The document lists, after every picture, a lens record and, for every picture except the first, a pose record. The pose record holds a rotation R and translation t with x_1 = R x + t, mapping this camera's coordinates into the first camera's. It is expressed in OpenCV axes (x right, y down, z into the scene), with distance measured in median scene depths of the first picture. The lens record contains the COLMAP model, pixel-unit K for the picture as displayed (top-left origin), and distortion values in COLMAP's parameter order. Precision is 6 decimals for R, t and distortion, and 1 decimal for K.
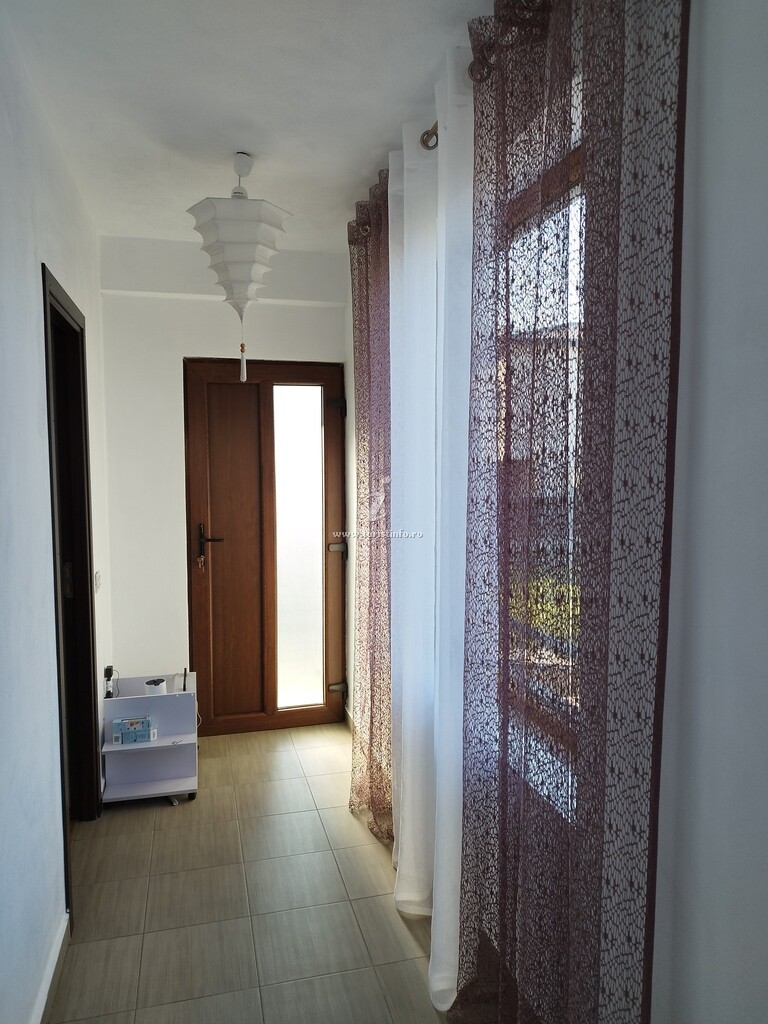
lens RADIAL K [[732.2, 0, 377.6], [0, 732.2, 519.0], [0, 0, 1]] dist [0.022021, -0.015615]
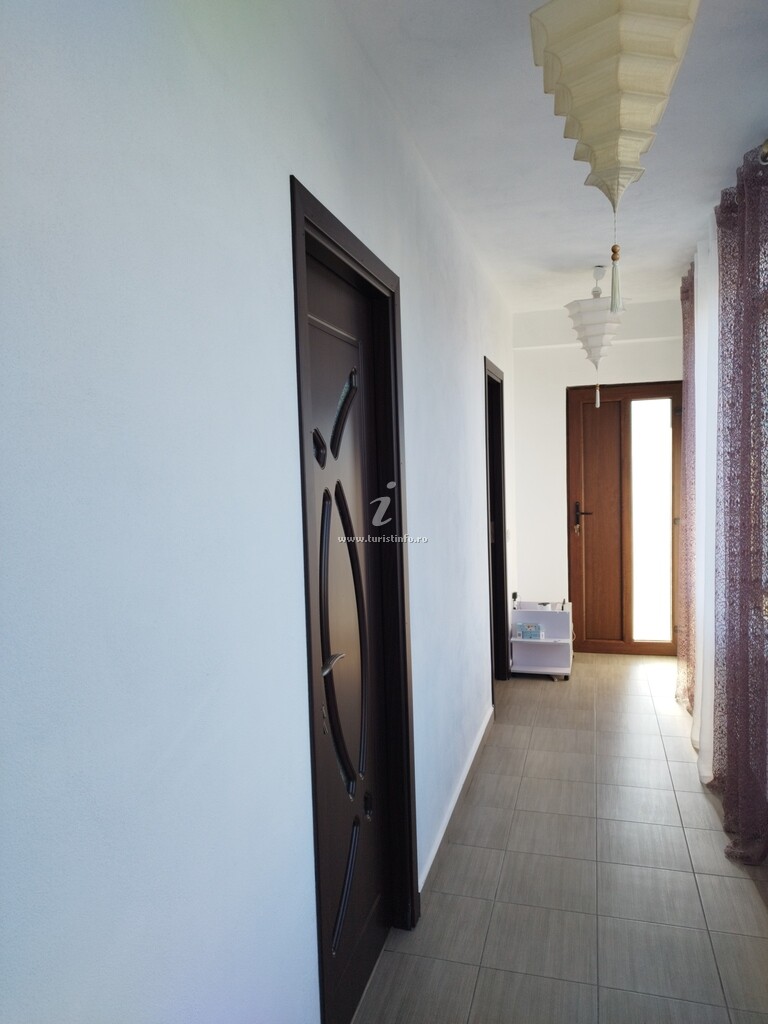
lens RADIAL K [[732.2, 0, 382.5], [0, 732.2, 504.9], [0, 0, 1]] dist [0.022021, -0.015615]
pose [[0.863740, 0.005632, -0.503906, 0.173806], [-0.013481, 0.999838, -0.011931, 0.039418], [0.503757, 0.017099, 0.863676, -0.486336]]
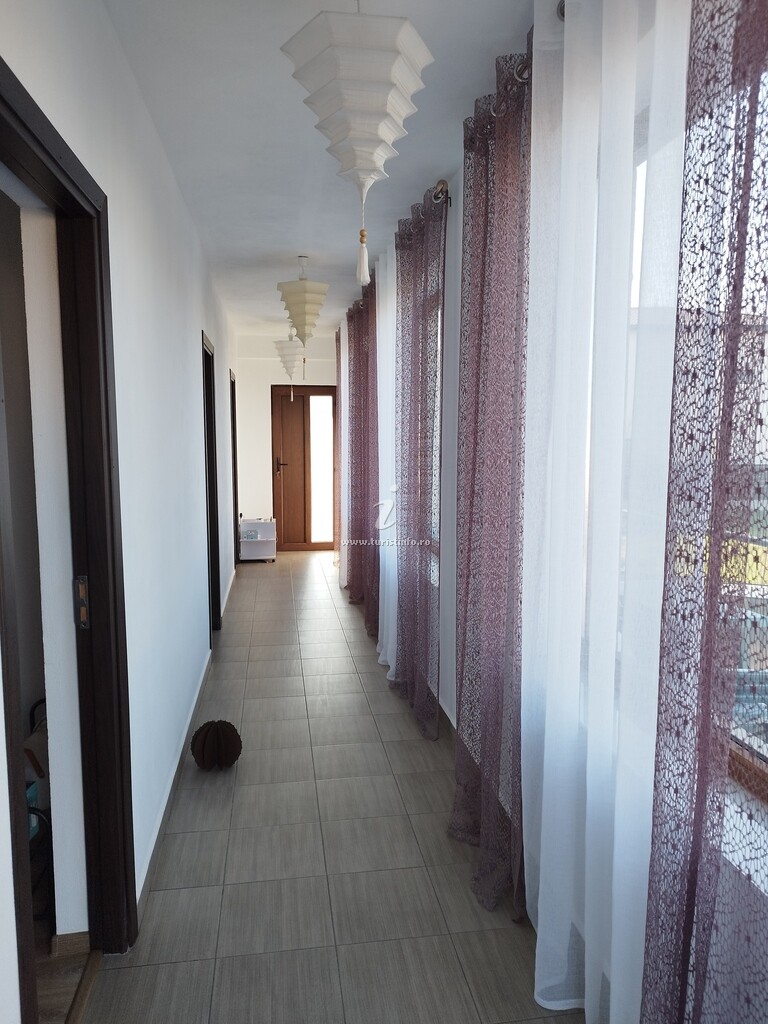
lens RADIAL K [[732.2, 0, 382.8], [0, 732.2, 509.7], [0, 0, 1]] dist [0.022021, -0.015615]
pose [[0.994720, 0.012281, -0.101891, 0.365895], [-0.009377, 0.999537, 0.028937, 0.115193], [0.102199, -0.027829, 0.994375, -1.423736]]
